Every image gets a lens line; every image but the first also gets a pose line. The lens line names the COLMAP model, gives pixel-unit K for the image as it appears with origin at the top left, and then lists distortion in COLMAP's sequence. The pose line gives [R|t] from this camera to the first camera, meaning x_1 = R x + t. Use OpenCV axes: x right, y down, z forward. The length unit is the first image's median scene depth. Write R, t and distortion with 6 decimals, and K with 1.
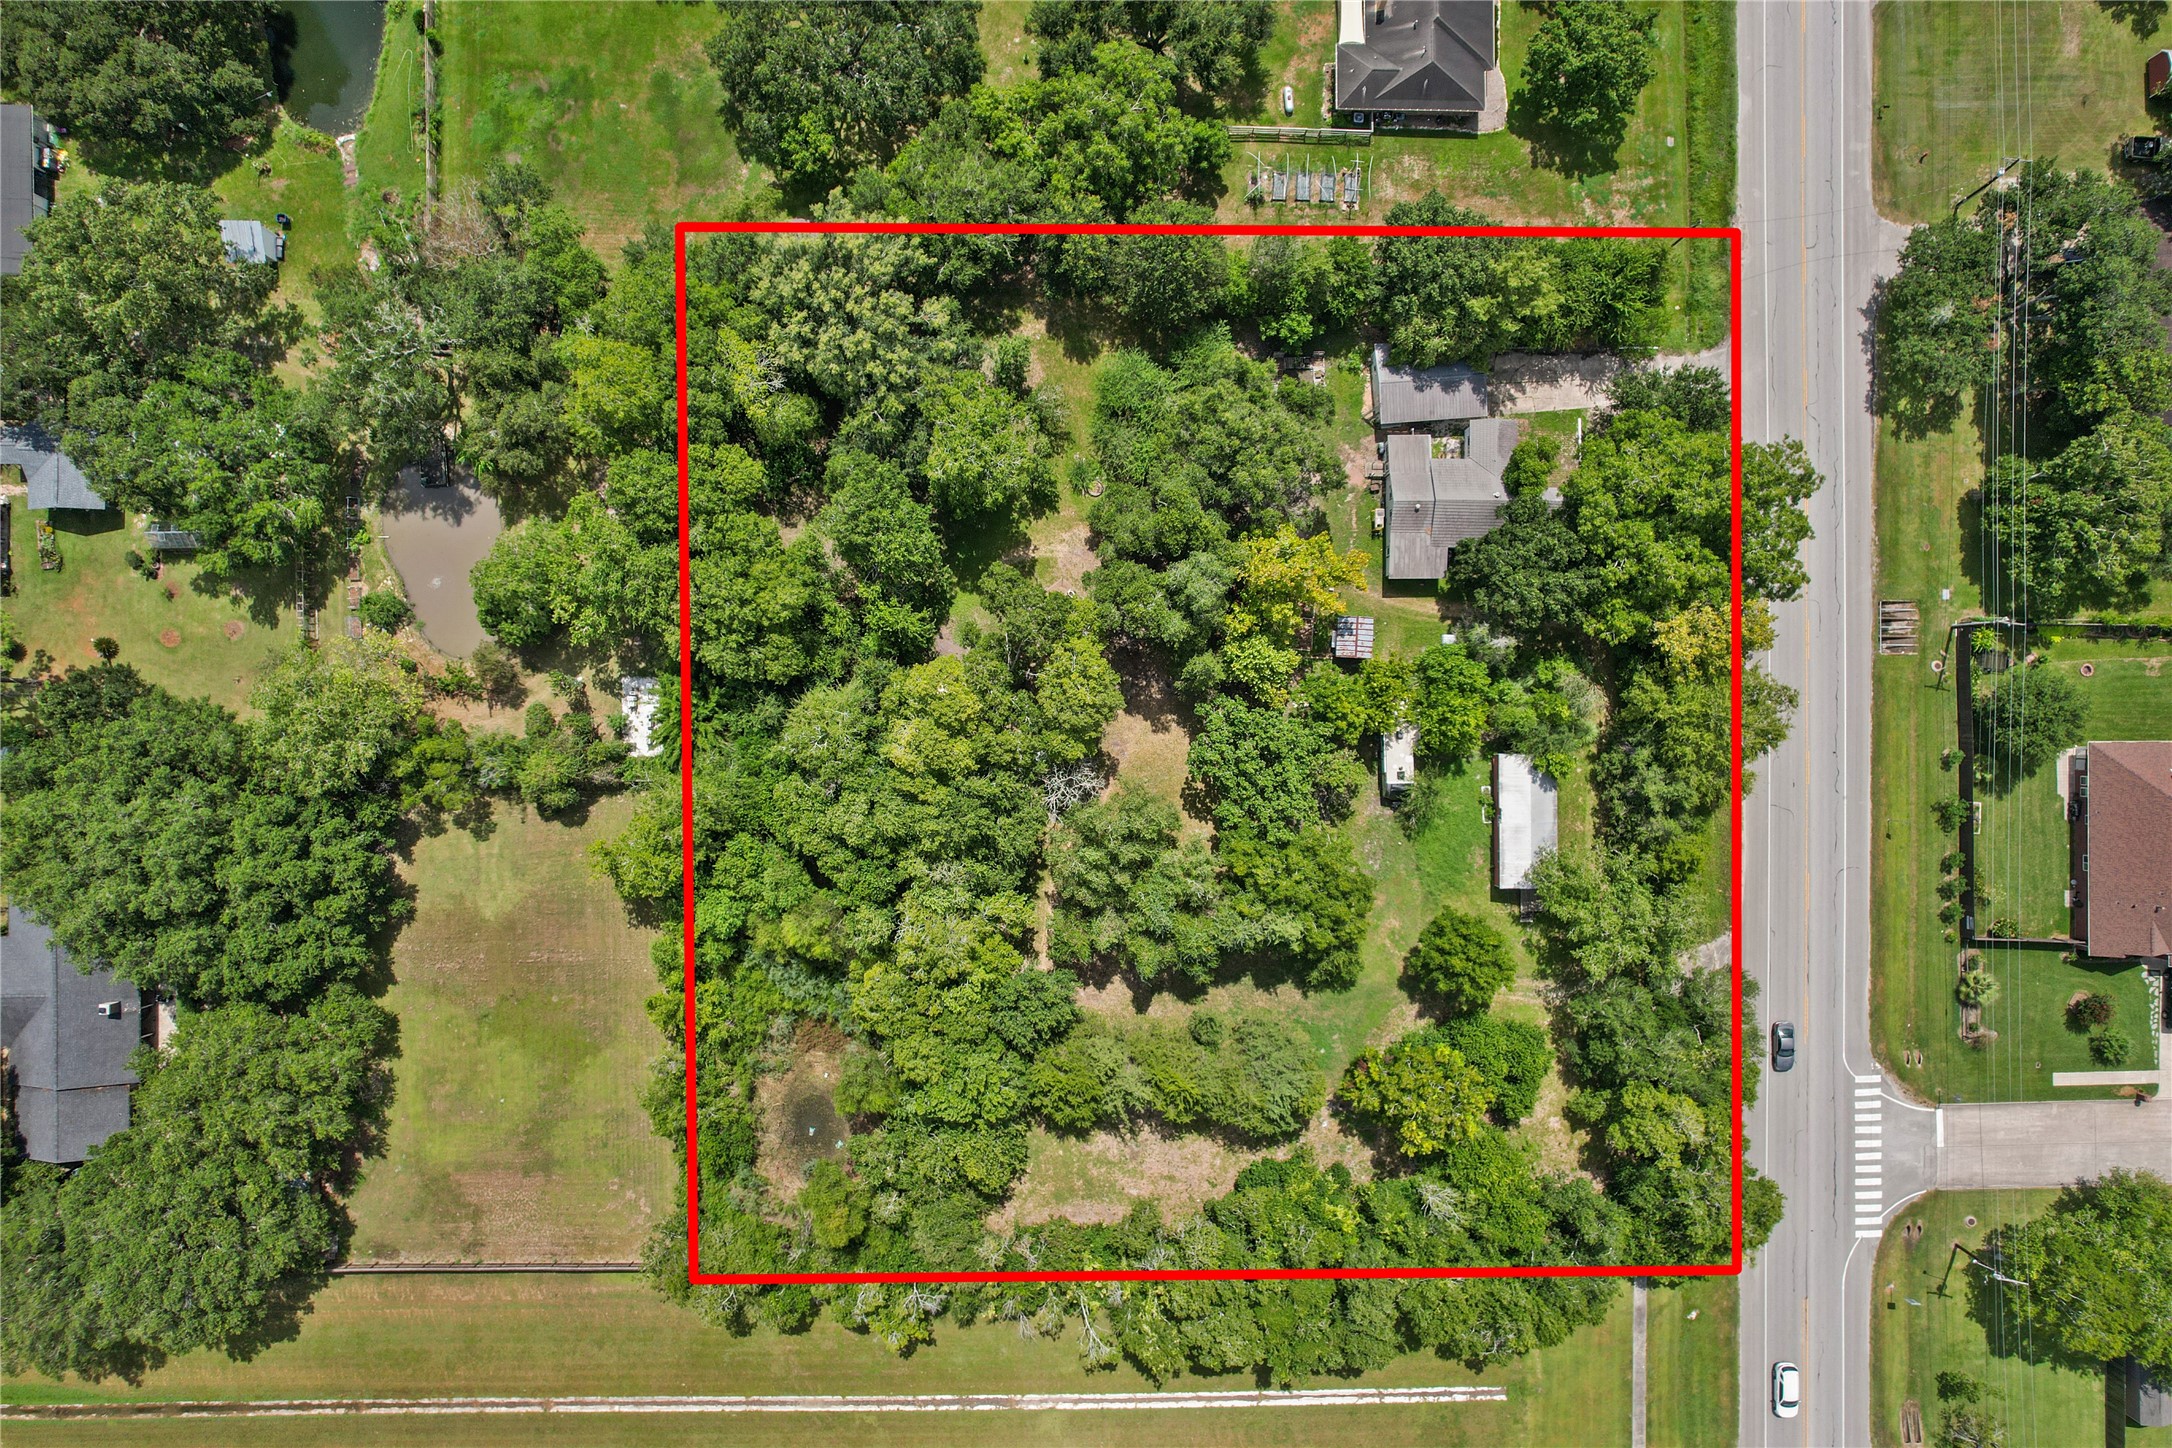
lens RADIAL K [[1381.2, 0, 1086.0], [0, 1381.2, 724.0], [0, 0, 1]] dist [-0.001643, -0.000206]
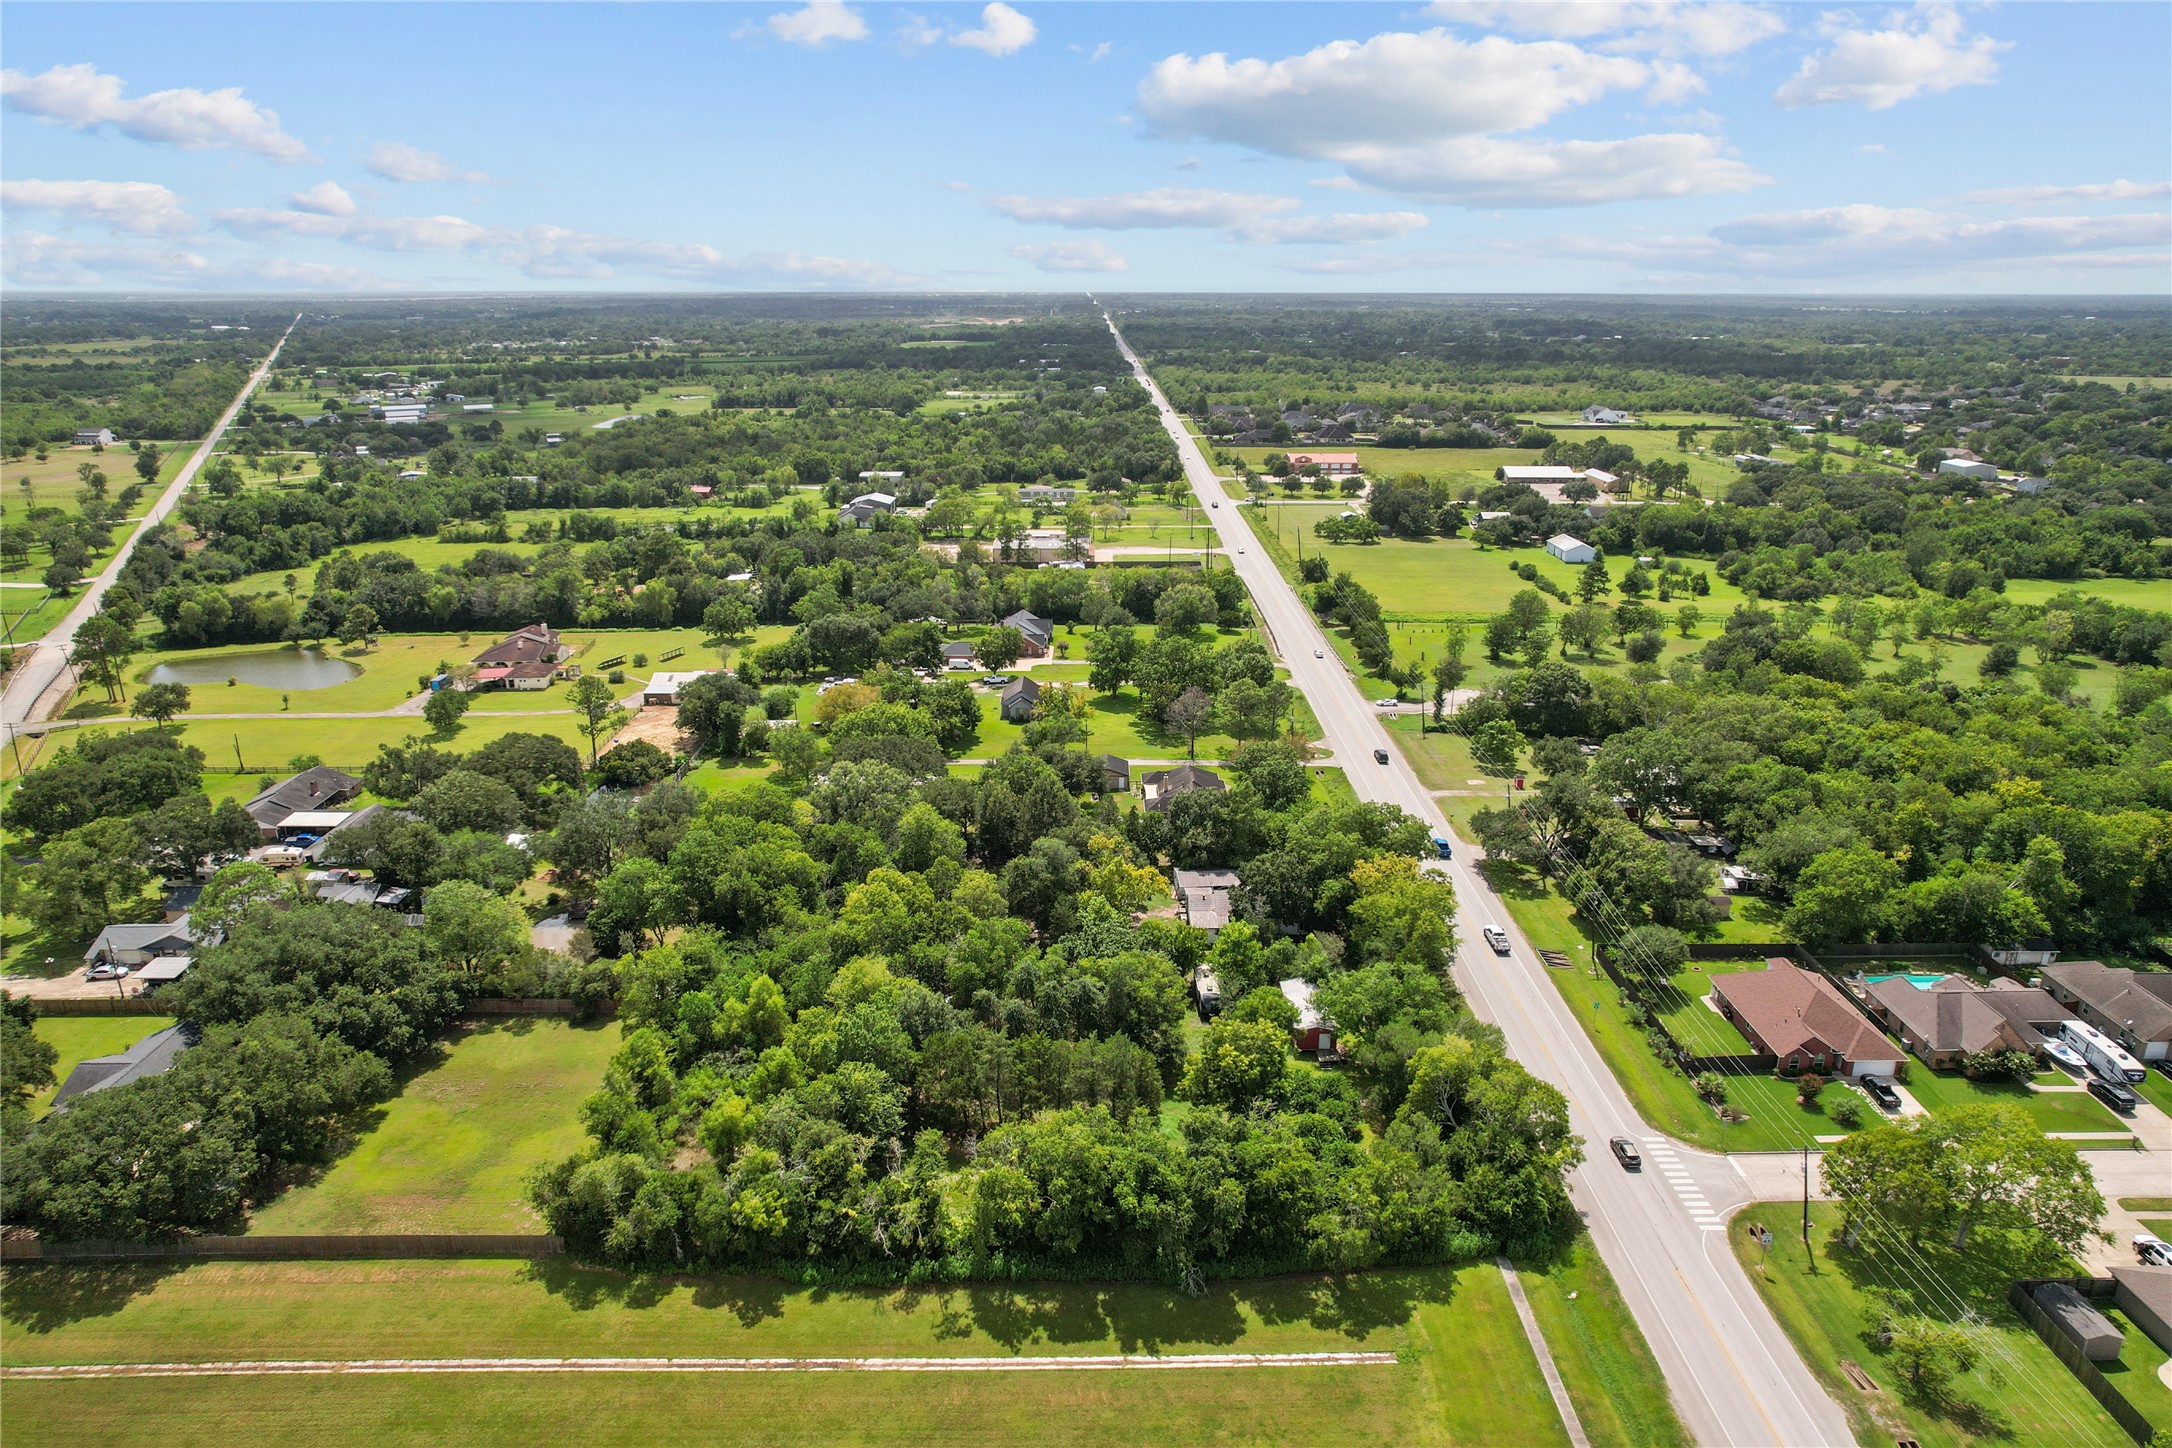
lens RADIAL K [[1381.2, 0, 1086.0], [0, 1381.2, 724.0], [0, 0, 1]] dist [-0.001643, -0.000206]
pose [[0.999982, -0.003973, -0.004562, 0.105410], [-0.003136, 0.304508, -0.952505, 1.227474], [0.005173, 0.952502, 0.304490, 0.323881]]
